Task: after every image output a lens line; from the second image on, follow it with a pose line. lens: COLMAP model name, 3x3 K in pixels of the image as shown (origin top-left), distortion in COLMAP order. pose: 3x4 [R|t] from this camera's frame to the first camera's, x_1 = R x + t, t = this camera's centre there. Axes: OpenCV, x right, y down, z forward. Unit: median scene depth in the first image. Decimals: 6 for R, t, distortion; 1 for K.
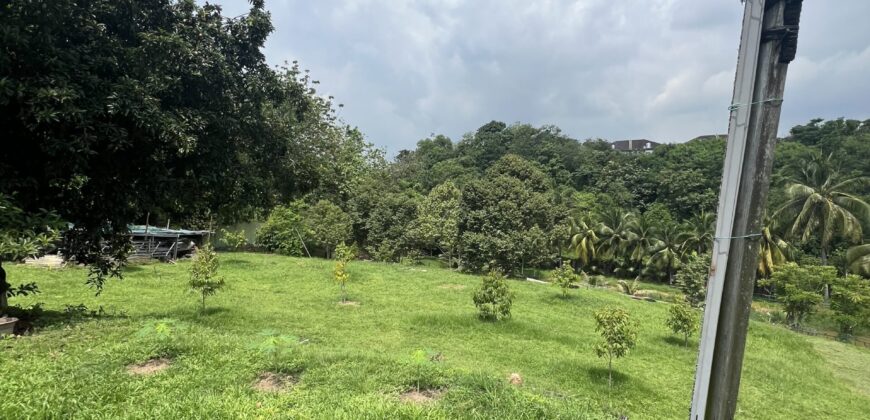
lens RADIAL K [[468.4, 0, 430.6], [0, 468.4, 211.6], [0, 0, 1]] dist [-0.003196, 0.004005]
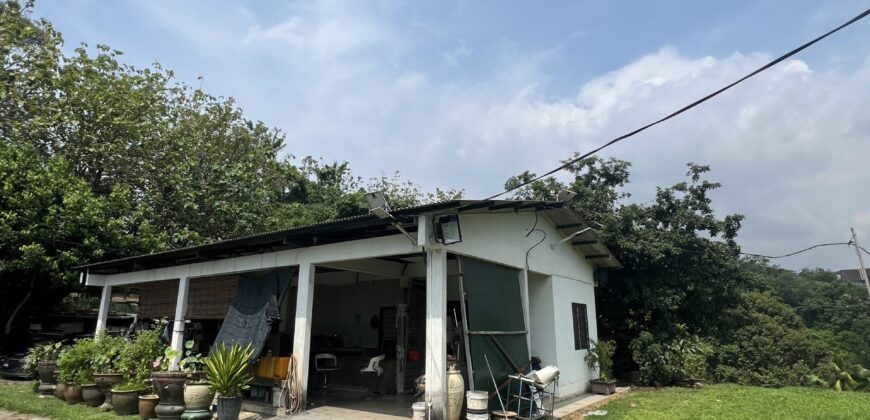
lens RADIAL K [[468.4, 0, 431.8], [0, 468.4, 211.6], [0, 0, 1]] dist [-0.003196, 0.004005]
pose [[0.949318, -0.053681, -0.309699, -0.190514], [-0.032221, 0.963497, -0.265771, 0.009878], [0.312661, 0.262280, 0.912936, -0.261729]]
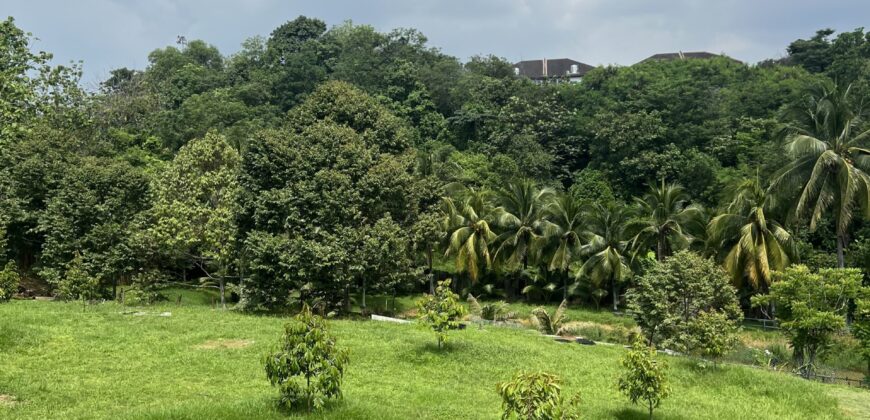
lens RADIAL K [[873.1, 0, 441.6], [0, 873.1, 214.6], [0, 0, 1]] dist [0.057577, 0.000000]
pose [[0.959440, -0.028720, 0.280447, 0.005738], [0.020751, 0.999293, 0.031343, -0.001380], [-0.281149, -0.024253, 0.959358, 0.024599]]
